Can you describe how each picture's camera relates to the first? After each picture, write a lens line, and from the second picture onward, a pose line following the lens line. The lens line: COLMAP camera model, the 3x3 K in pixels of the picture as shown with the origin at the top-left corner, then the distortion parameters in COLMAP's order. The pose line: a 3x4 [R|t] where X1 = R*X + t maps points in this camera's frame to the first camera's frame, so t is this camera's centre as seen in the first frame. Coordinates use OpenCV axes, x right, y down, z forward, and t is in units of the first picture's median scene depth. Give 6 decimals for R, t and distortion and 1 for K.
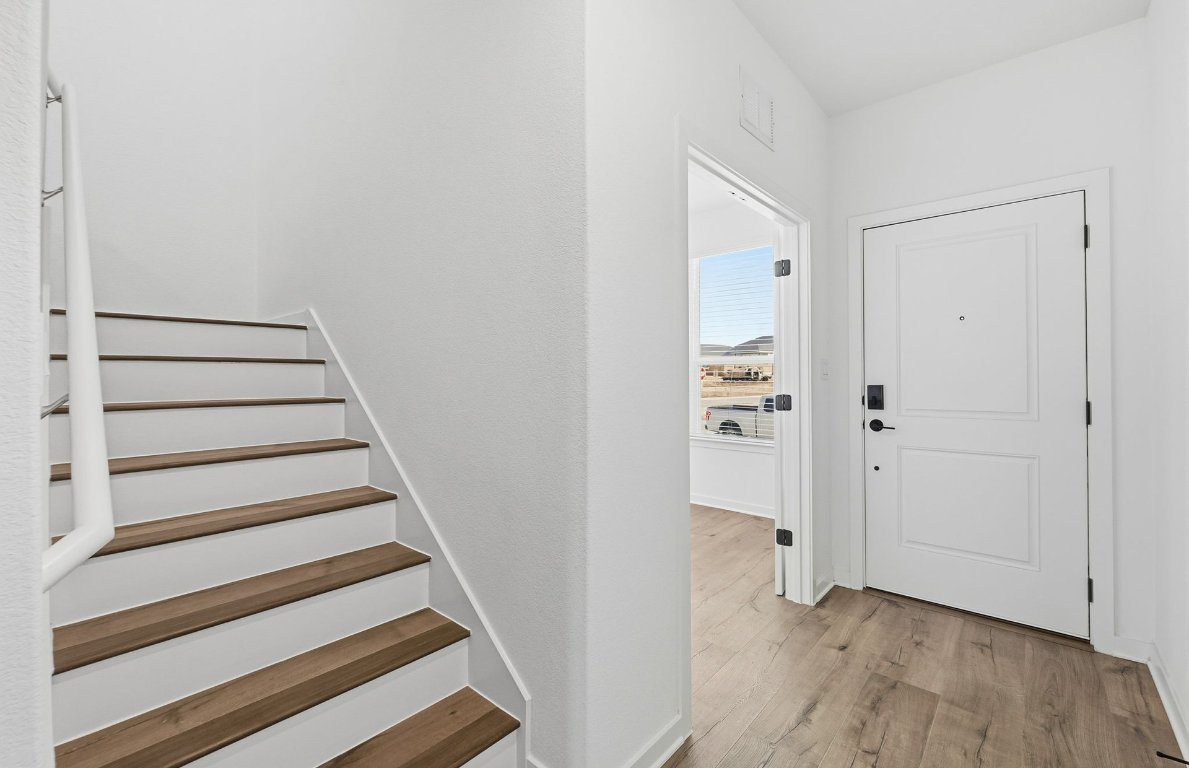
lens RADIAL K [[493.9, 0, 596.8], [0, 493.9, 378.3], [0, 0, 1]] dist [-0.002074, -0.000062]
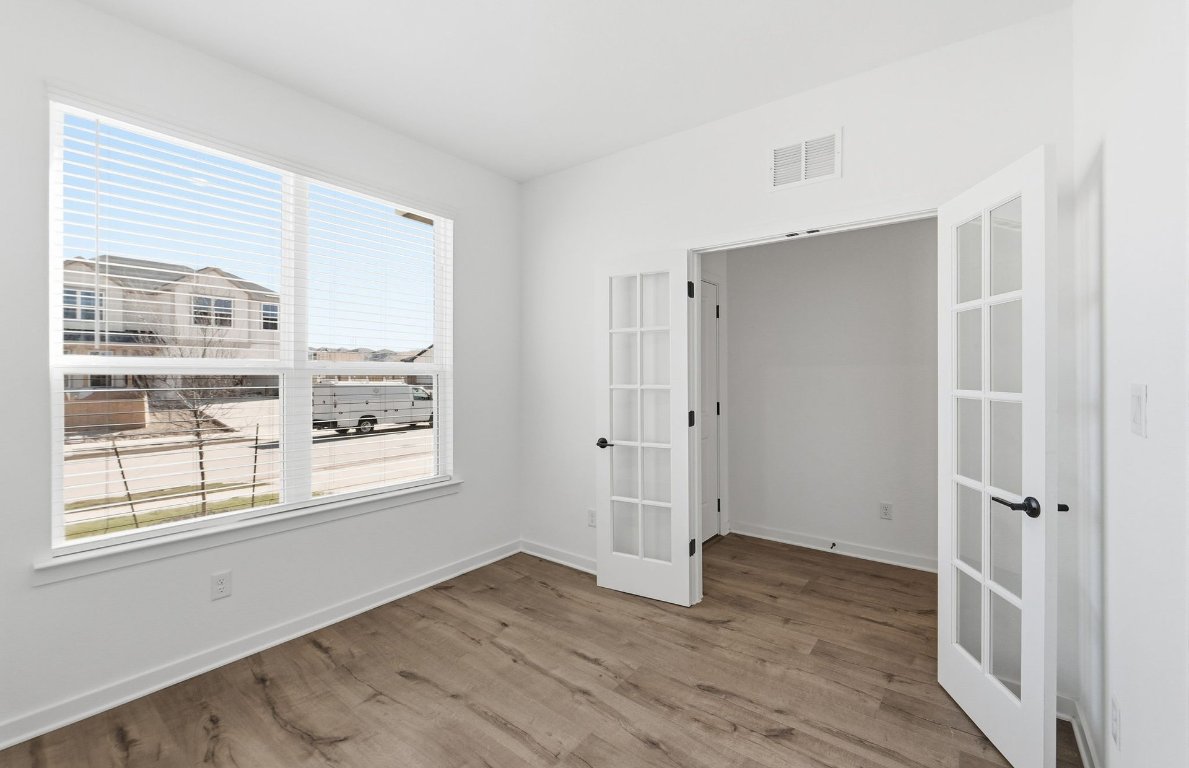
lens RADIAL K [[499.3, 0, 603.4], [0, 499.3, 377.3], [0, 0, 1]] dist [0.004728, 0.000290]
pose [[-0.098060, 0.006999, 0.995156, -0.808783], [-0.002085, 0.999972, -0.007238, -0.031513], [-0.995178, -0.002784, -0.098043, 1.611048]]
